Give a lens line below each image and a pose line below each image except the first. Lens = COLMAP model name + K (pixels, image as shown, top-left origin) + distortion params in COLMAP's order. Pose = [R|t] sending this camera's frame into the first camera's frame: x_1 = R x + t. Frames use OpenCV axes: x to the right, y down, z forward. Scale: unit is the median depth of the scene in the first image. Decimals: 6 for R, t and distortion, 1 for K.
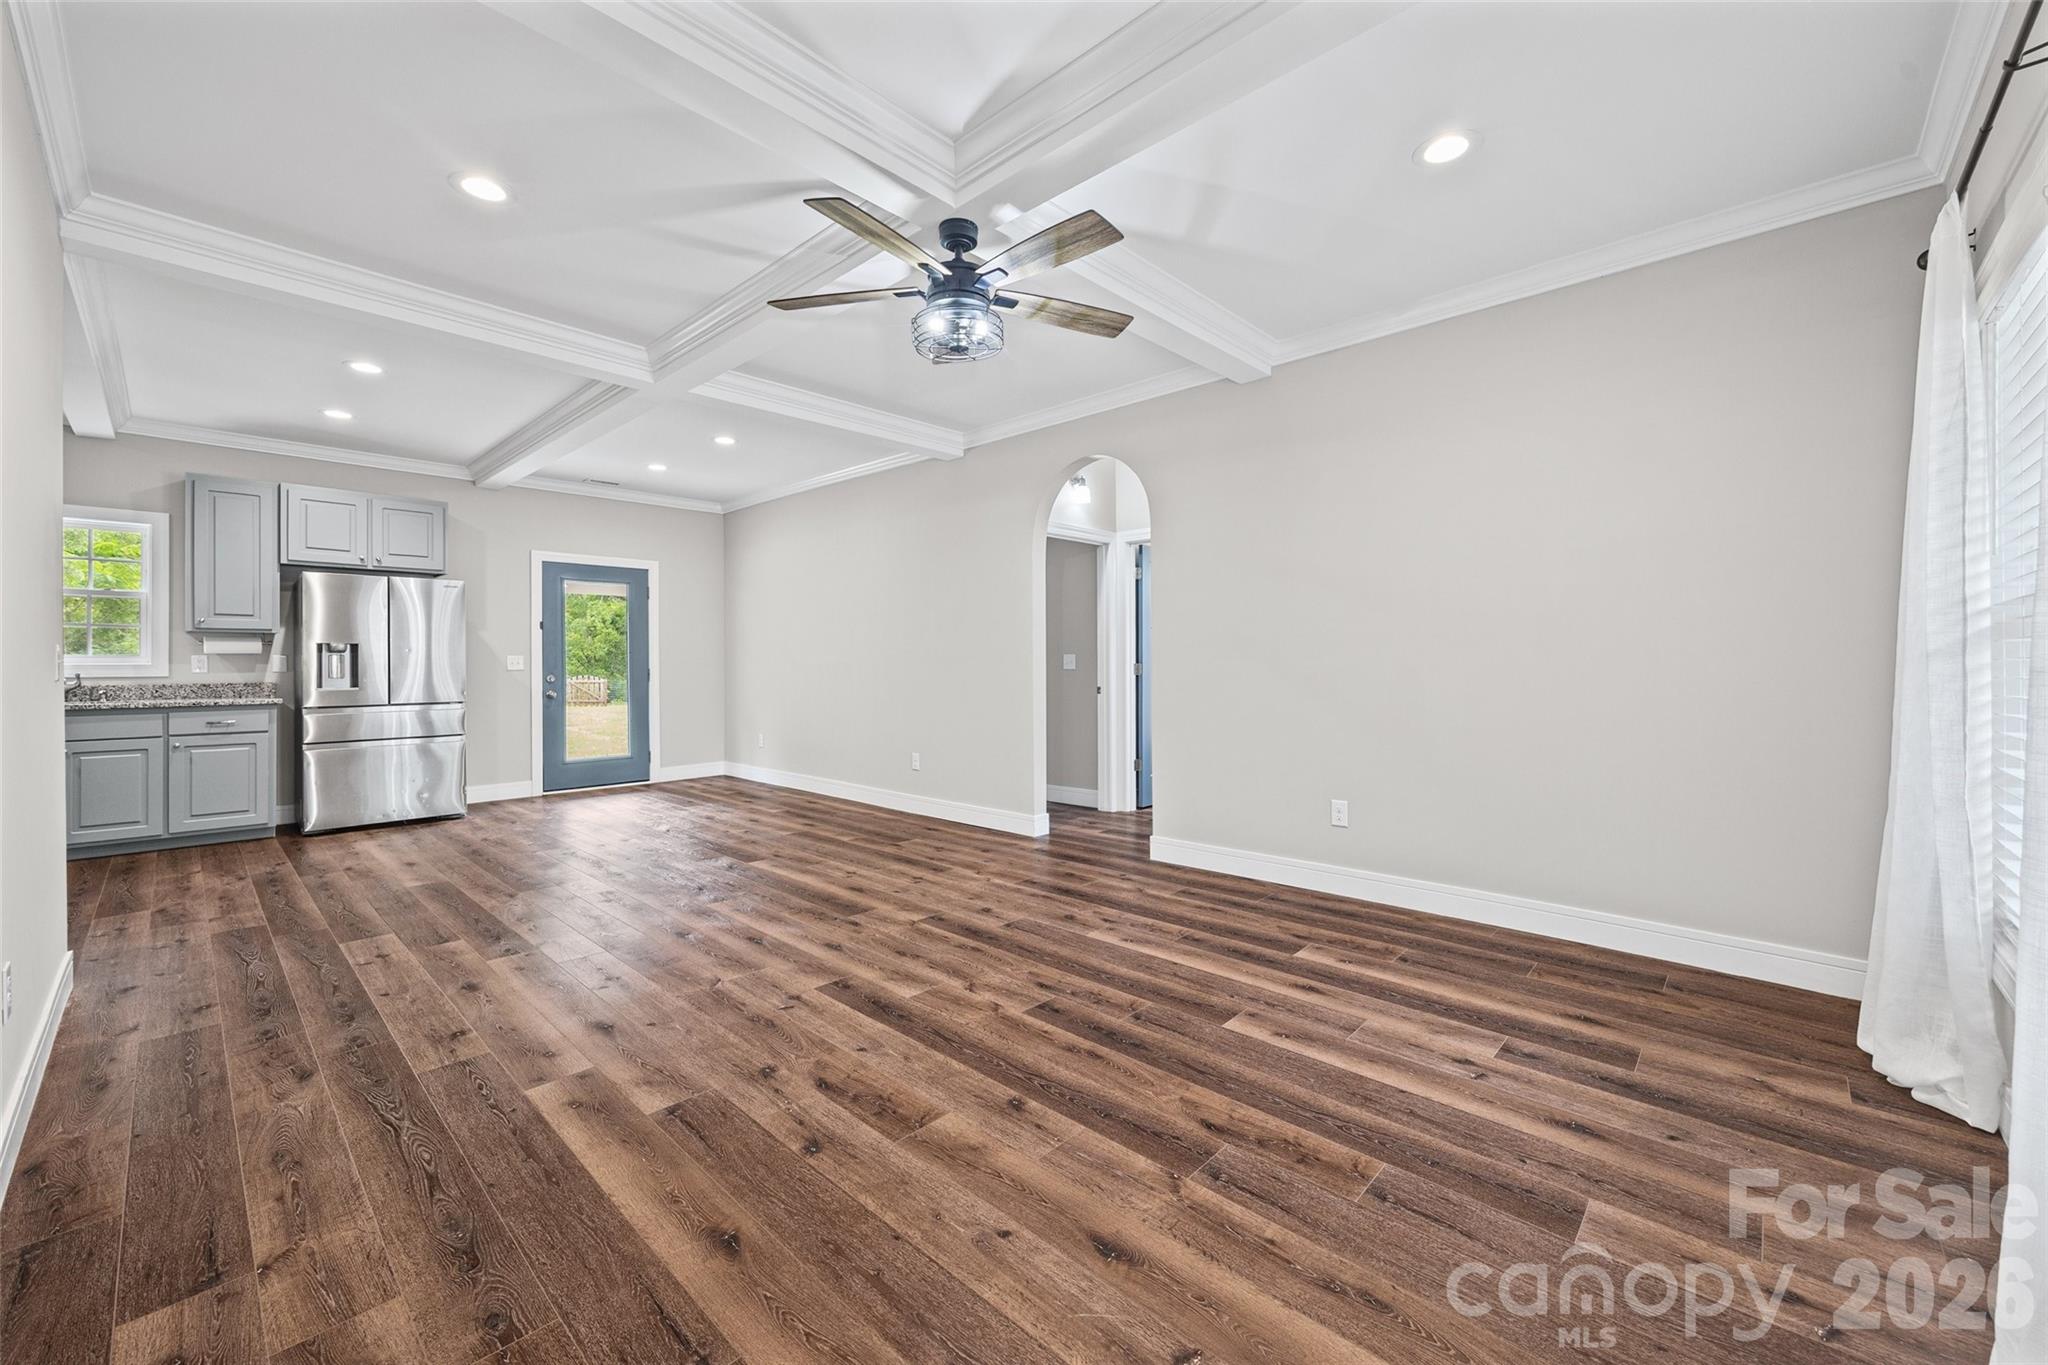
lens RADIAL K [[801.1, 0, 1023.8], [0, 801.1, 670.3], [0, 0, 1]] dist [-0.003139, -0.000308]
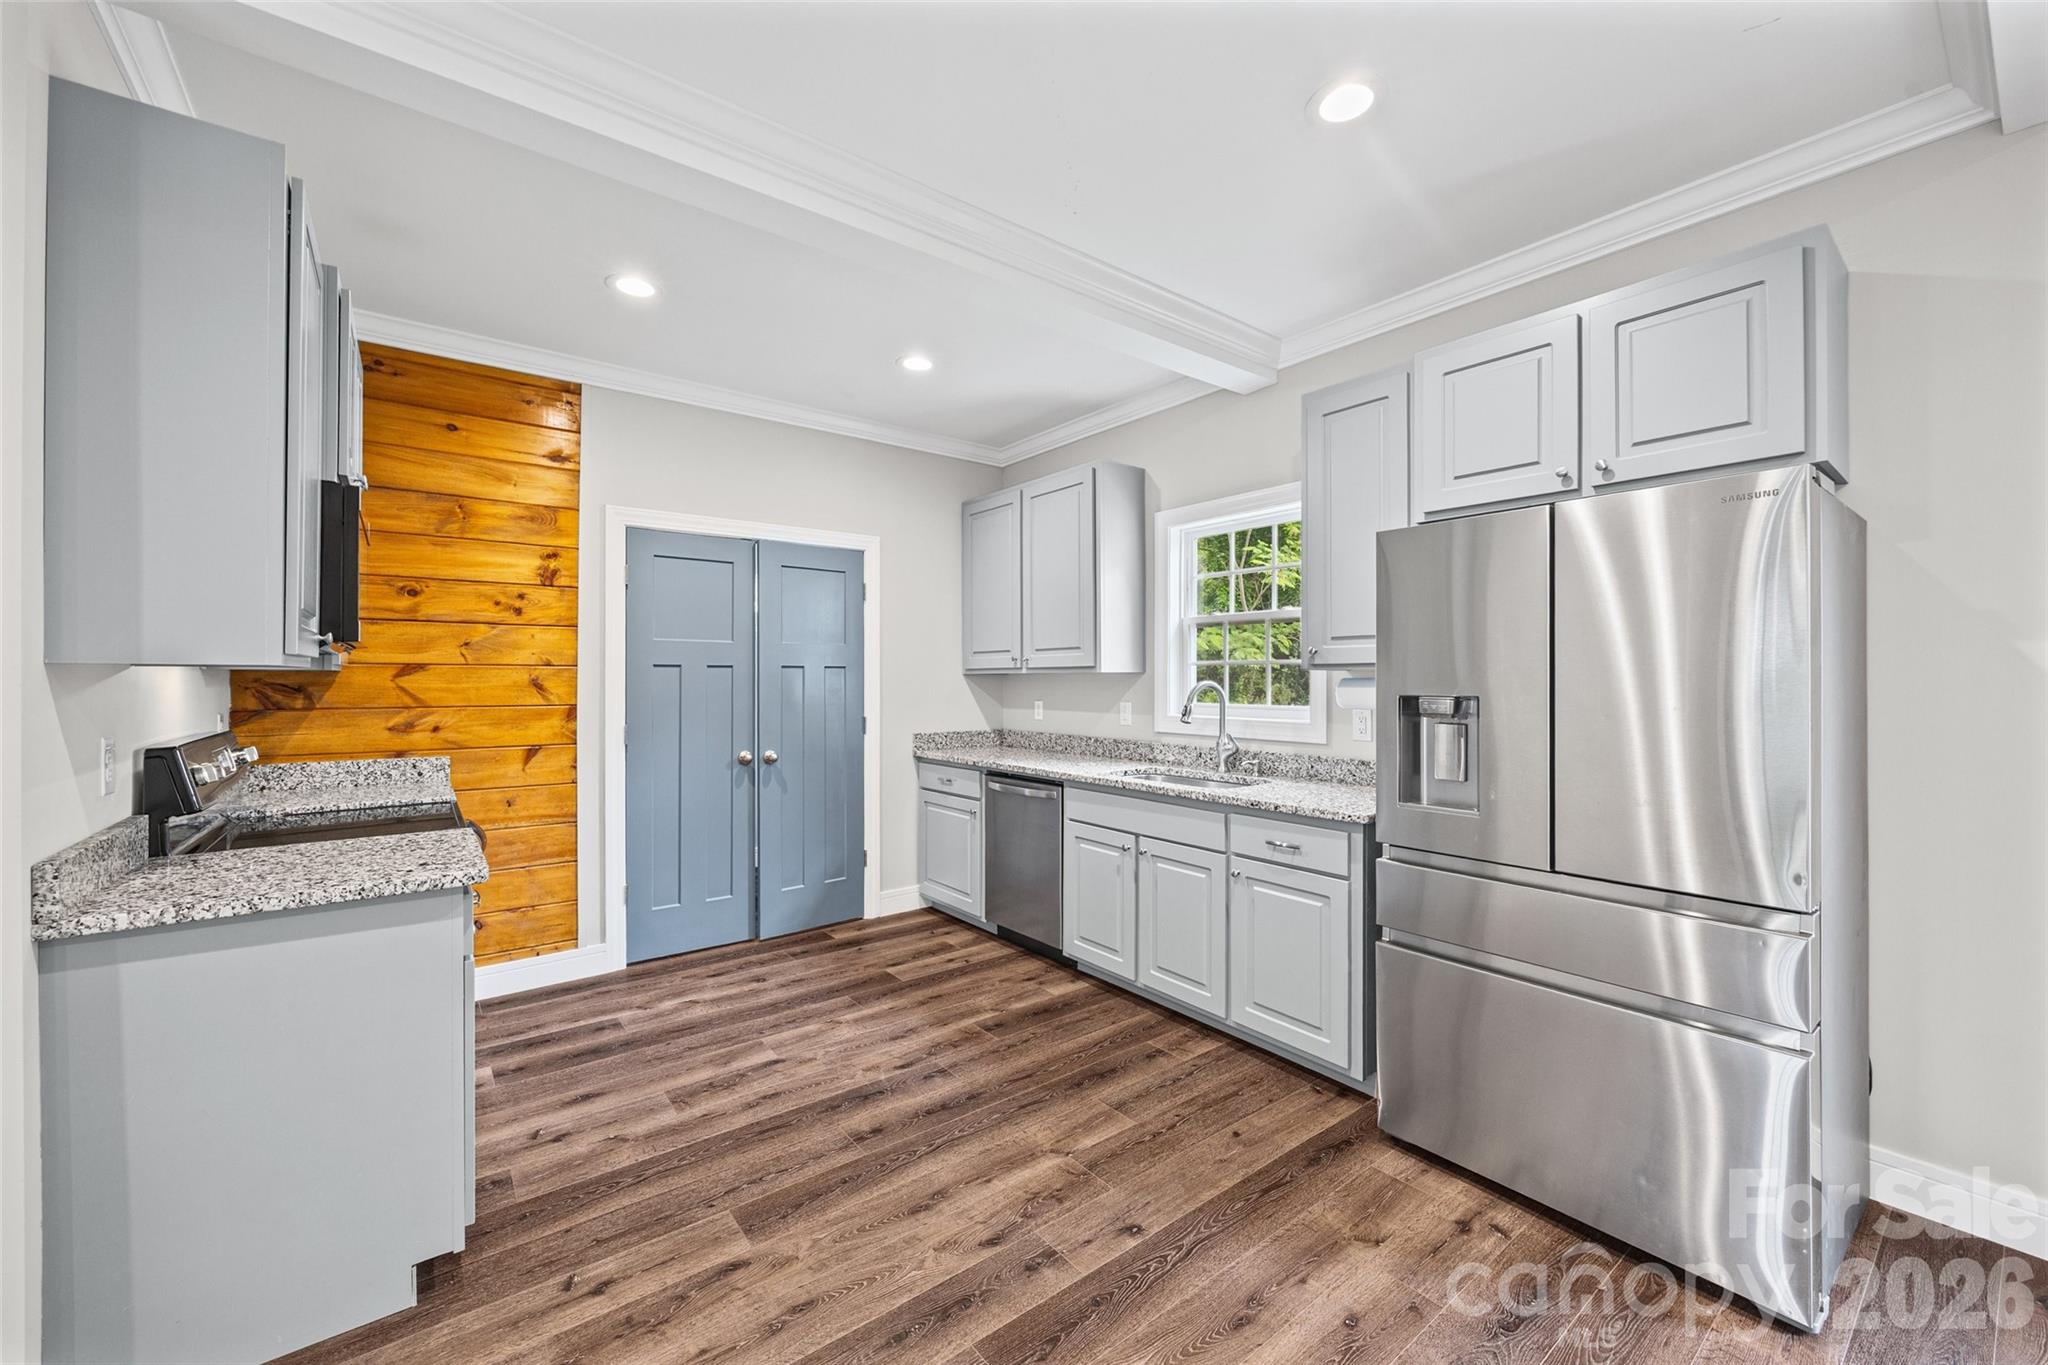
lens RADIAL K [[801.1, 0, 1023.8], [0, 801.1, 670.3], [0, 0, 1]] dist [-0.003139, -0.000308]
pose [[-0.158603, -0.008626, -0.987305, -0.905740], [-0.008951, 0.999933, -0.007298, -0.085928], [0.987302, 0.007680, -0.158670, 1.812088]]
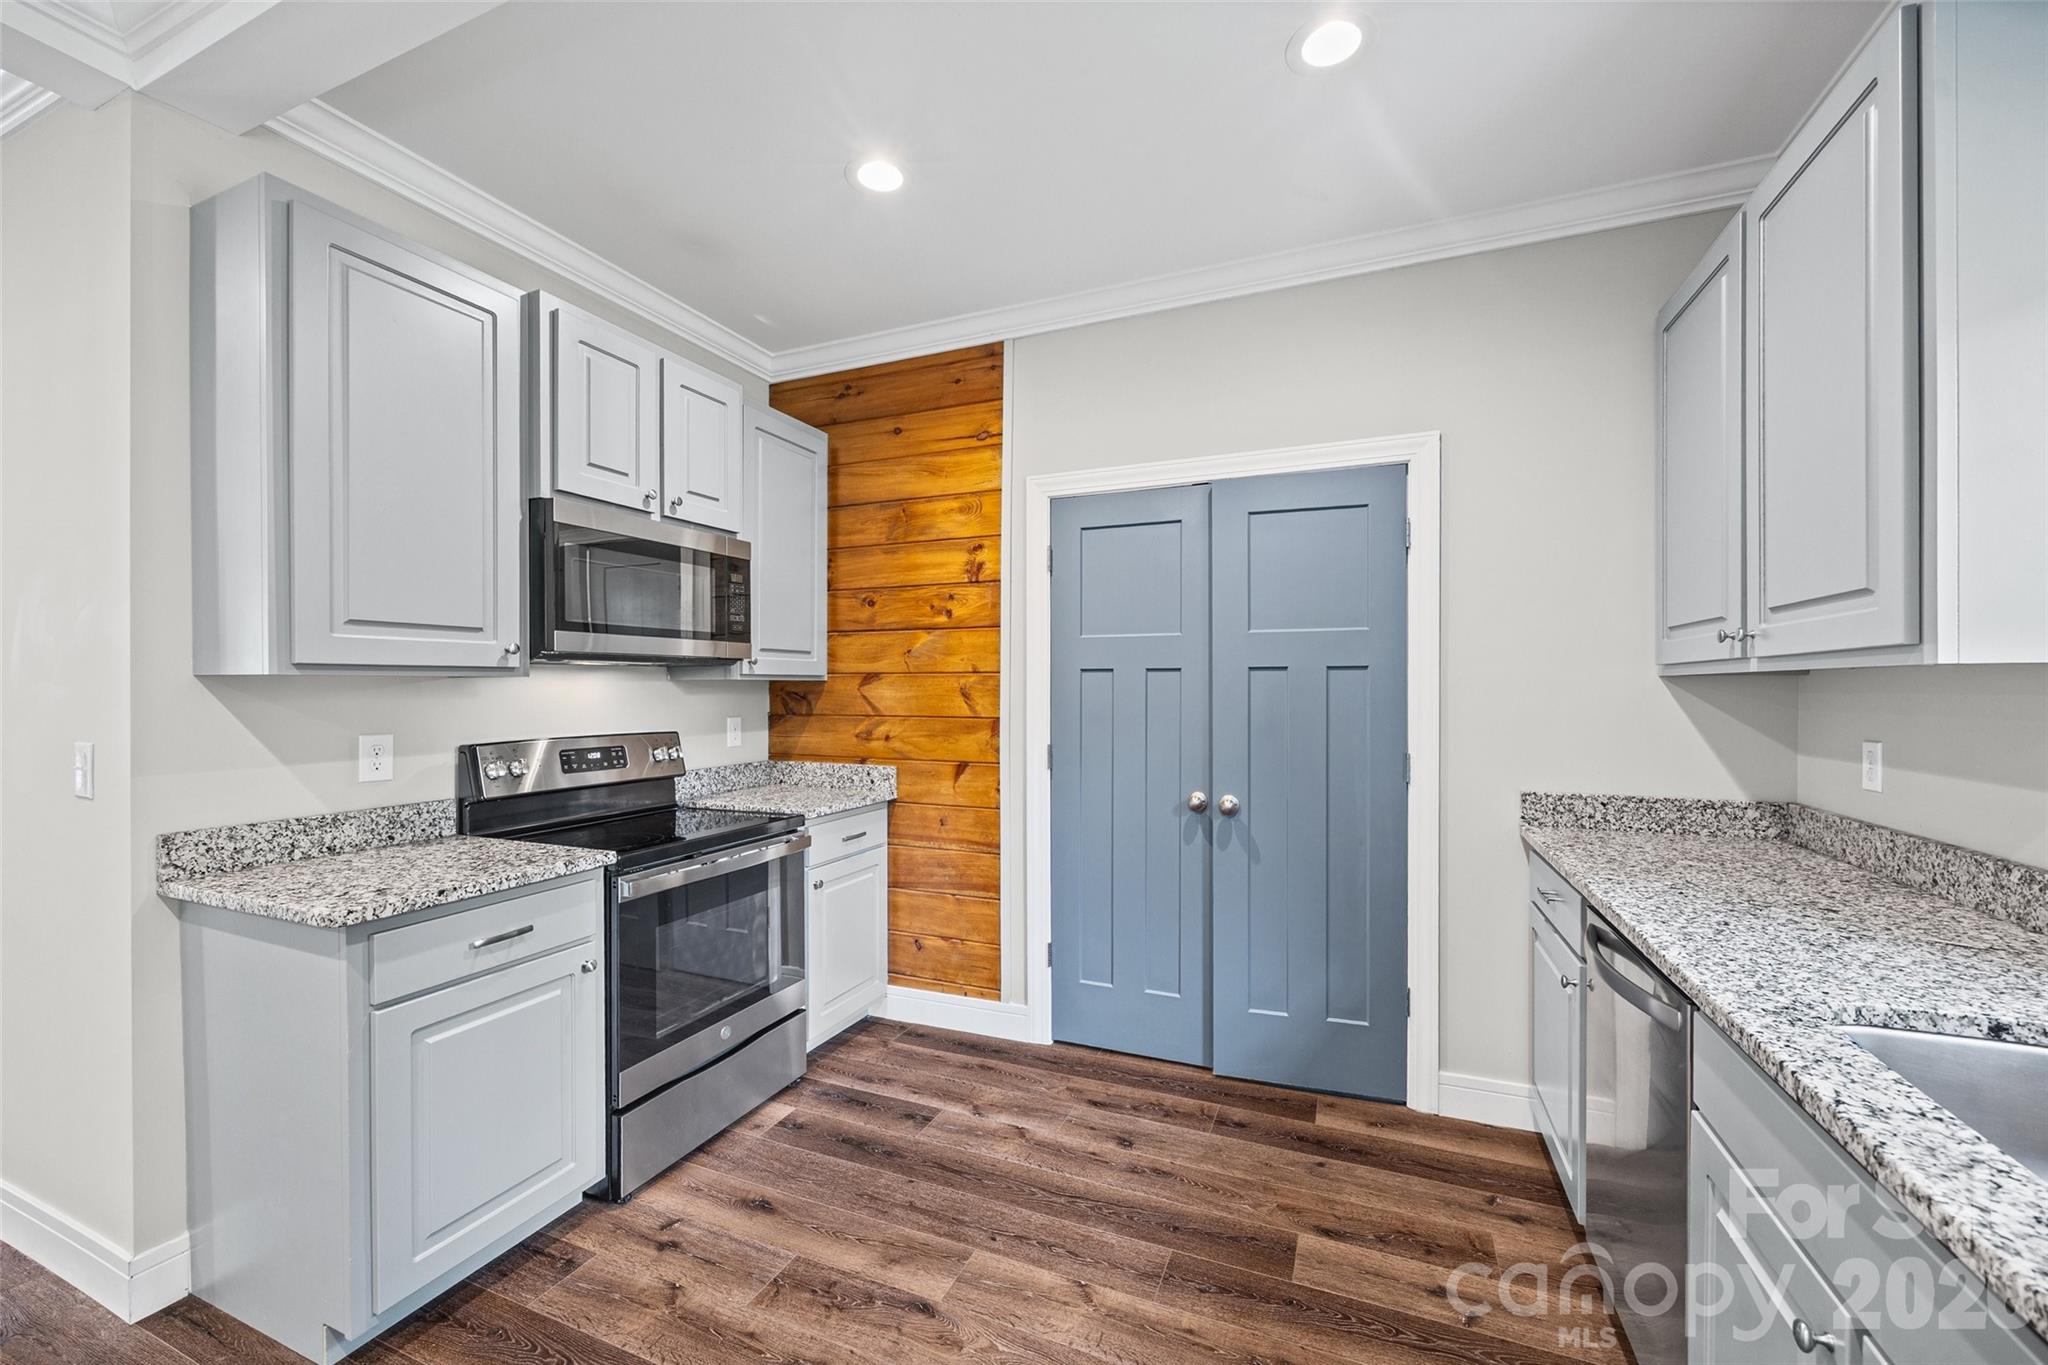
lens RADIAL K [[806.2, 0, 1023.2], [0, 806.2, 694.1], [0, 0, 1]] dist [-0.004113, 0.000252]
pose [[-0.936877, 0.001964, -0.349654, -1.781521], [-0.002506, 0.999921, 0.012333, -0.079359], [0.349651, 0.012431, -0.936798, 1.962164]]
